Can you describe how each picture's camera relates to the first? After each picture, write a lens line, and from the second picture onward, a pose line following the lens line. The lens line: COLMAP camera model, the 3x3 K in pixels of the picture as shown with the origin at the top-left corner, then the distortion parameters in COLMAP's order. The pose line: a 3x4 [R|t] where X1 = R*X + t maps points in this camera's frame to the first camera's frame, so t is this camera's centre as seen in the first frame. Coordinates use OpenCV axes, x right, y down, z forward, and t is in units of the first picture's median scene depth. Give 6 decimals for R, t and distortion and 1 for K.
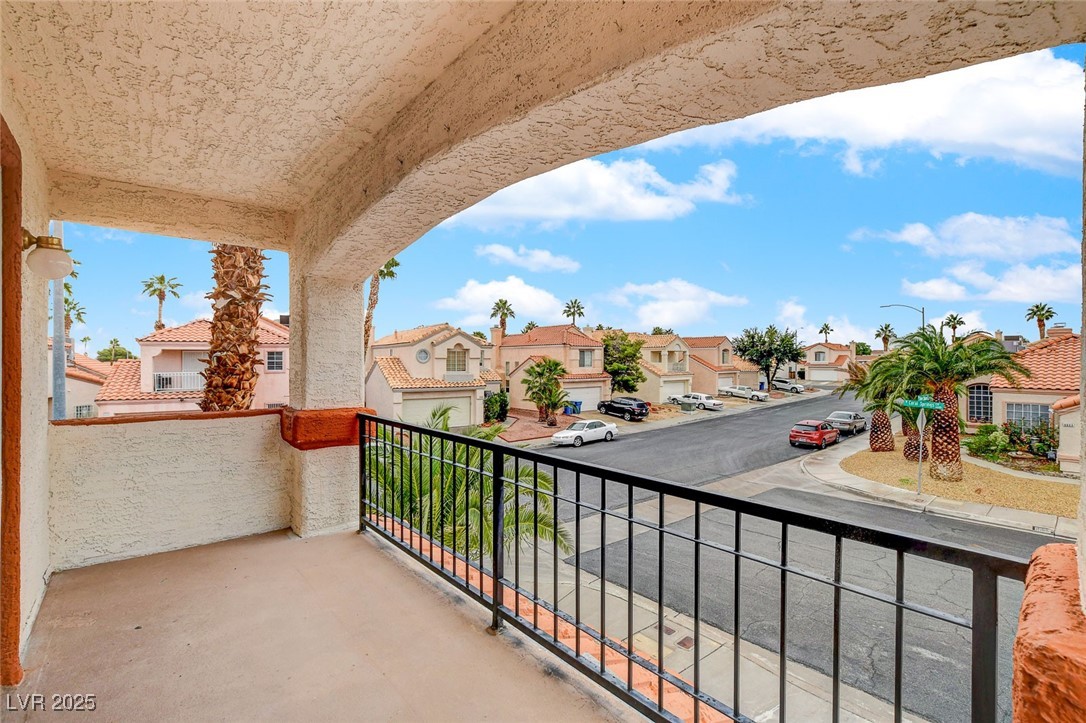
lens RADIAL K [[478.0, 0, 543.0], [0, 478.0, 361.5], [0, 0, 1]] dist [-0.021713, 0.000008]
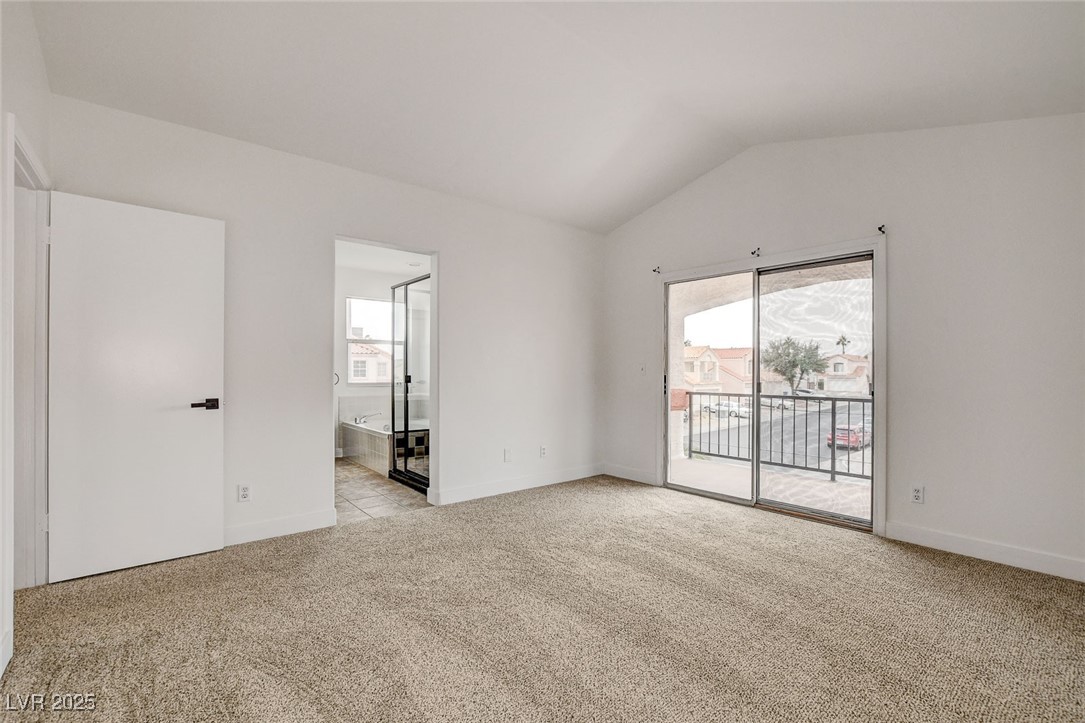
lens RADIAL K [[484.9, 0, 547.4], [0, 484.9, 373.4], [0, 0, 1]] dist [-0.018876, 0.000044]
pose [[0.999993, 0.002470, 0.002947, -0.074898], [-0.002474, 0.999996, 0.001509, 0.003047], [-0.002943, -0.001517, 0.999995, -0.064326]]
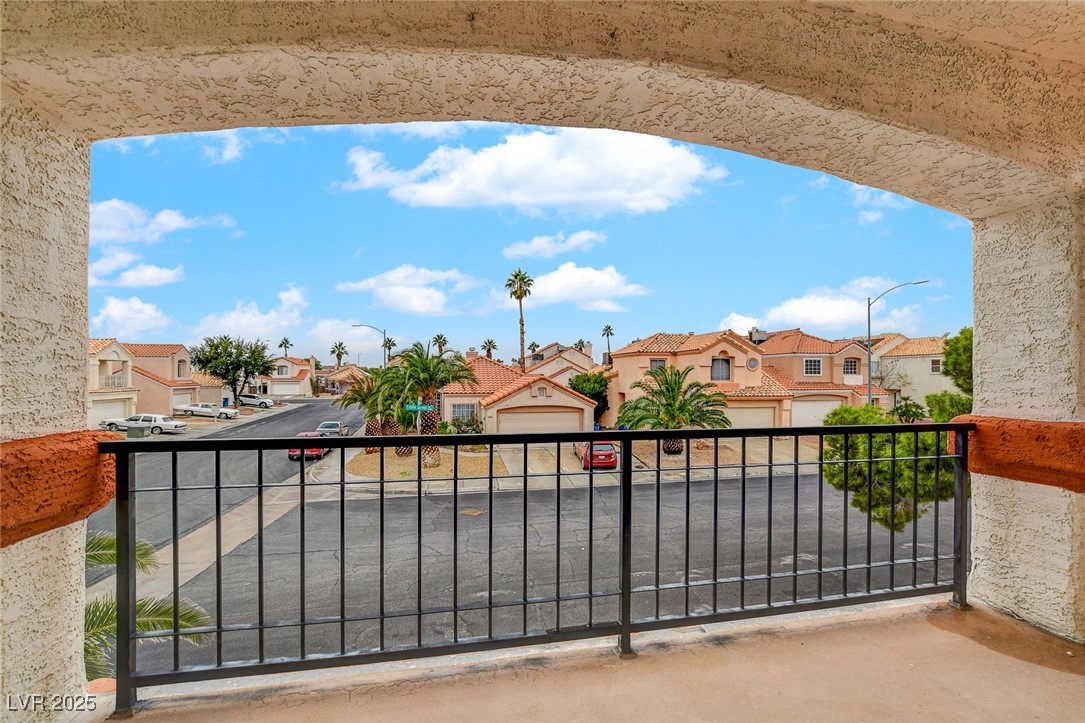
lens RADIAL K [[484.9, 0, 547.4], [0, 484.9, 373.4], [0, 0, 1]] dist [-0.018876, 0.000044]
pose [[0.483169, 0.007194, 0.875497, -0.047084], [-0.000814, 0.999969, -0.007768, 0.004133], [-0.875527, 0.003040, 0.483160, 0.036528]]
